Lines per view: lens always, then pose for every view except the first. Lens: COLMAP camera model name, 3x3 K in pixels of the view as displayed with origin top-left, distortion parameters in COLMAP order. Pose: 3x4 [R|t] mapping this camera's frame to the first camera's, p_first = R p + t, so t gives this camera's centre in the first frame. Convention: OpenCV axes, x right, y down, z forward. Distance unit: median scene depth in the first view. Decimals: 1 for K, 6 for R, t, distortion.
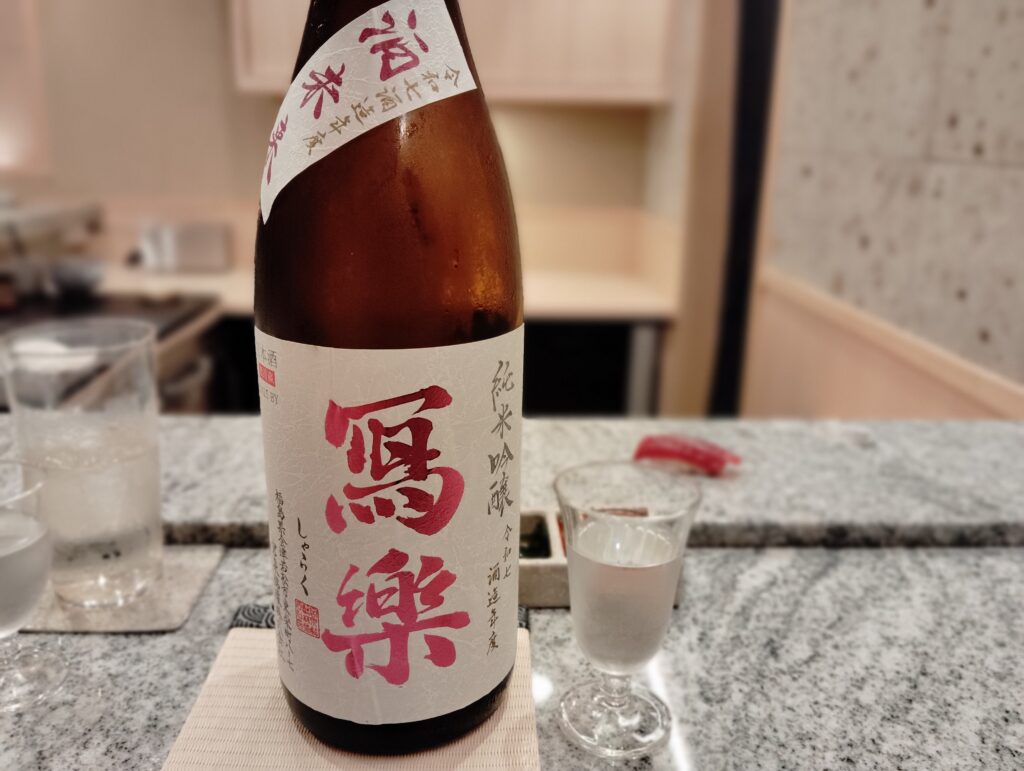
lens RADIAL K [[844.0, 0, 507.5], [0, 844.0, 383.2], [0, 0, 1]] dist [0.082298, -0.177029]
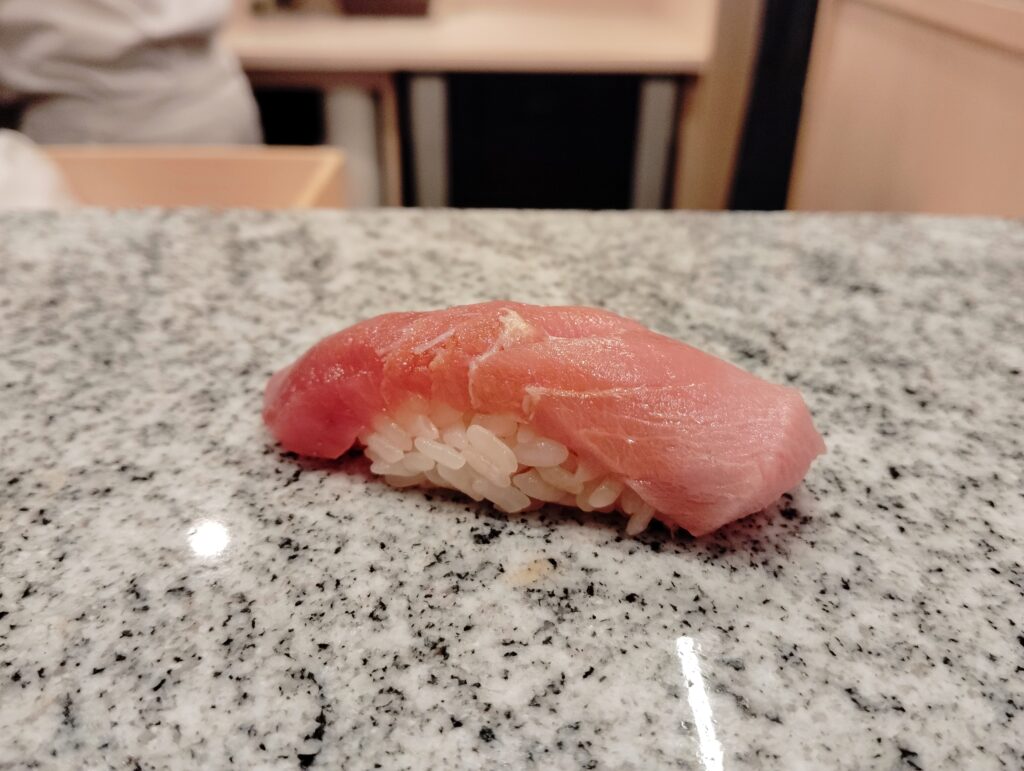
lens RADIAL K [[850.8, 0, 515.5], [0, 850.8, 386.3], [0, 0, 1]] dist [0.054251, -0.176935]
pose [[0.999602, 0.008520, -0.026901, 0.282762], [-0.001990, 0.972240, 0.233976, 0.048507], [0.028147, -0.233830, 0.971870, 1.091817]]
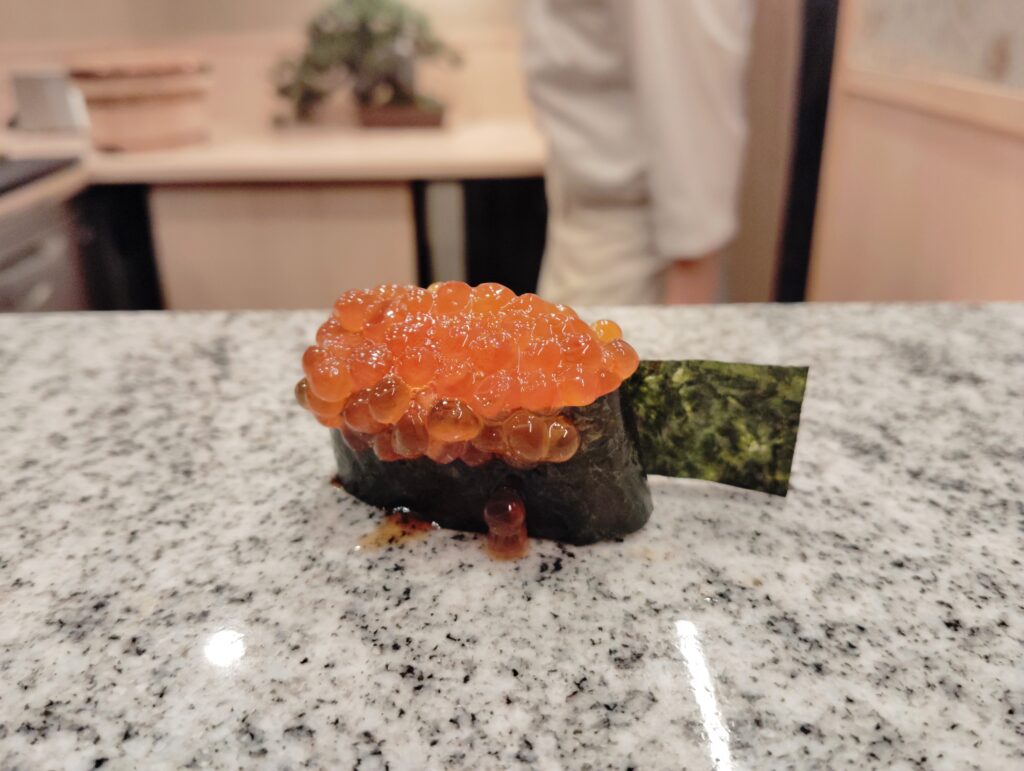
lens RADIAL K [[855.0, 0, 516.1], [0, 855.0, 386.4], [0, 0, 1]] dist [0.047348, -0.171227]
pose [[0.999155, -0.016237, -0.037754, 0.249692], [0.020738, 0.992307, 0.122051, 0.049864], [0.035482, -0.122731, 0.991806, 1.106737]]
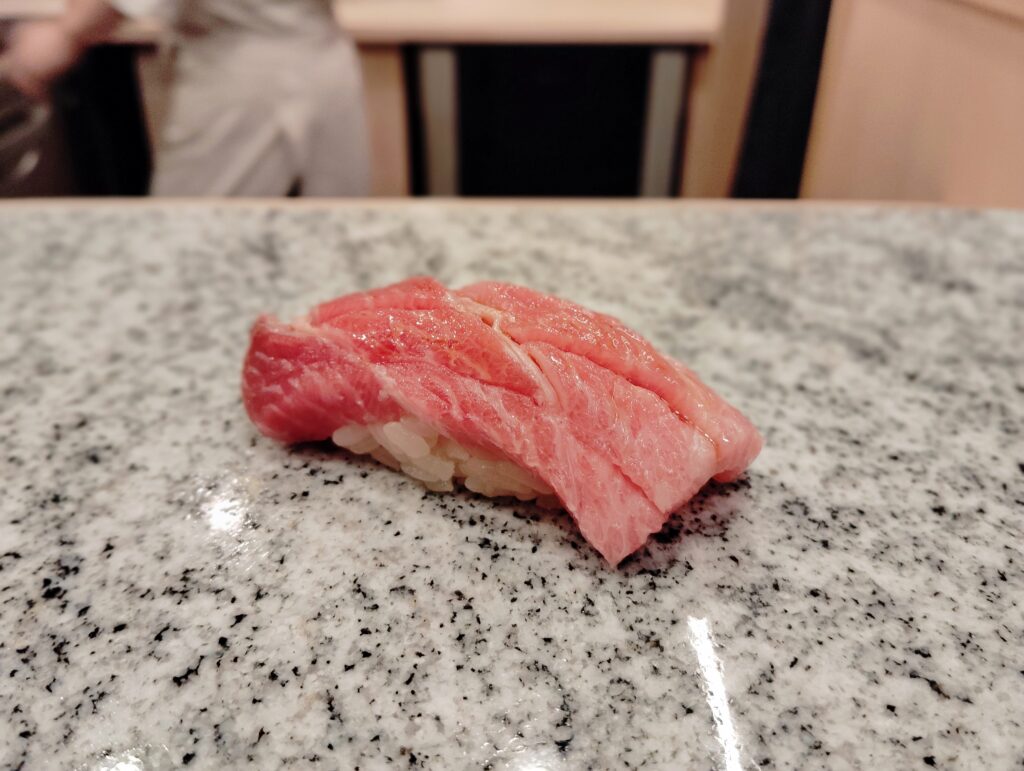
lens RADIAL K [[846.1, 0, 514.6], [0, 846.1, 385.4], [0, 0, 1]] dist [0.058955, -0.181710]
pose [[0.999722, 0.000977, -0.023539, 0.228408], [0.005371, 0.963374, 0.268108, 0.032081], [0.022938, -0.268160, 0.963101, 1.076777]]
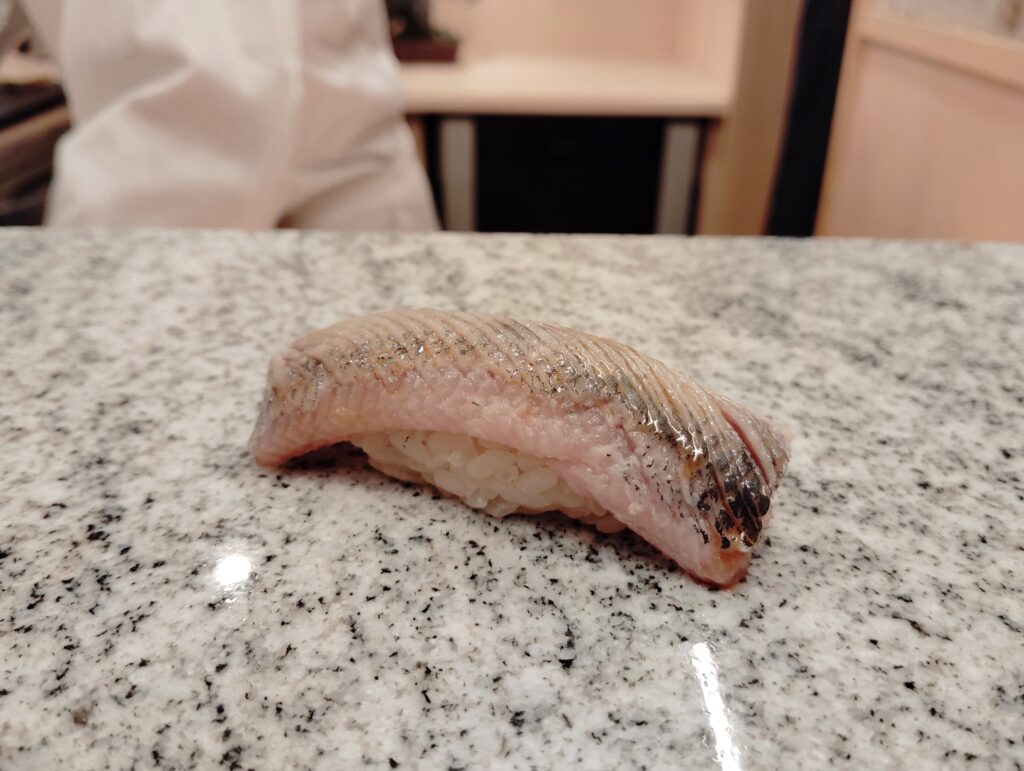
lens RADIAL K [[850.8, 0, 515.5], [0, 850.8, 386.3], [0, 0, 1]] dist [0.054251, -0.176935]
pose [[0.999156, 0.014428, -0.038459, 0.229488], [-0.006898, 0.981922, 0.189163, 0.056647], [0.040493, -0.188738, 0.981192, 1.046537]]
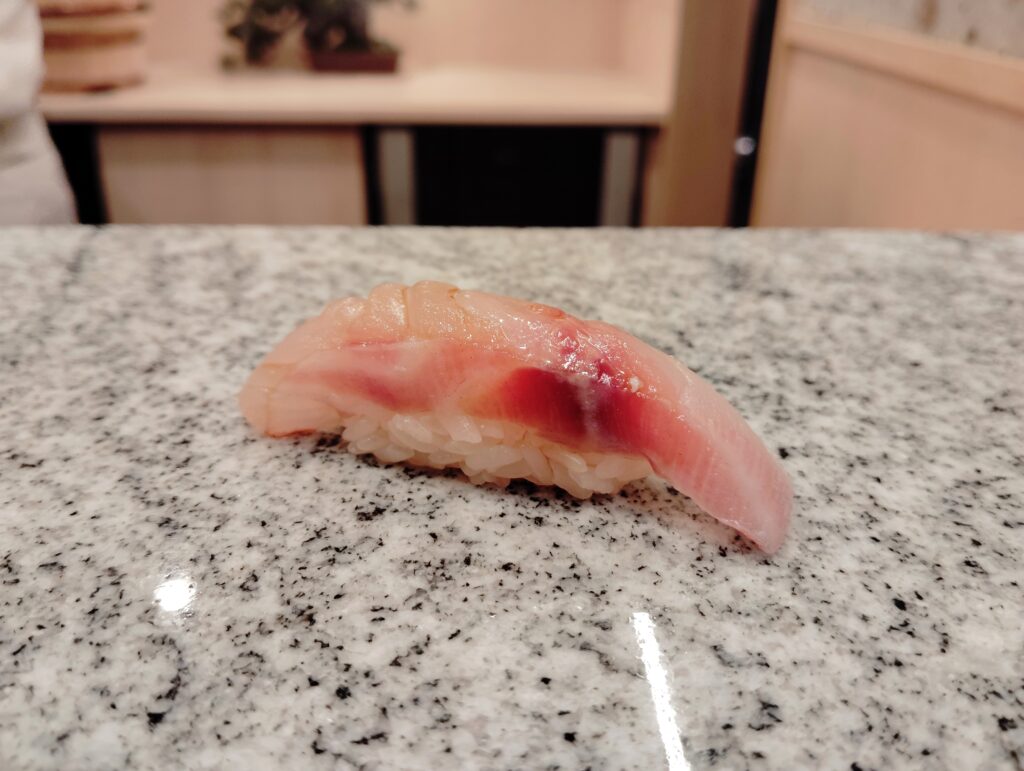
lens RADIAL K [[853.4, 0, 514.5], [0, 853.4, 383.8], [0, 0, 1]] dist [0.049654, -0.173054]
pose [[0.999995, -0.003045, -0.000243, 0.308988], [0.003042, 0.985349, 0.170524, 0.068873], [-0.000280, -0.170524, 0.985354, 1.084793]]
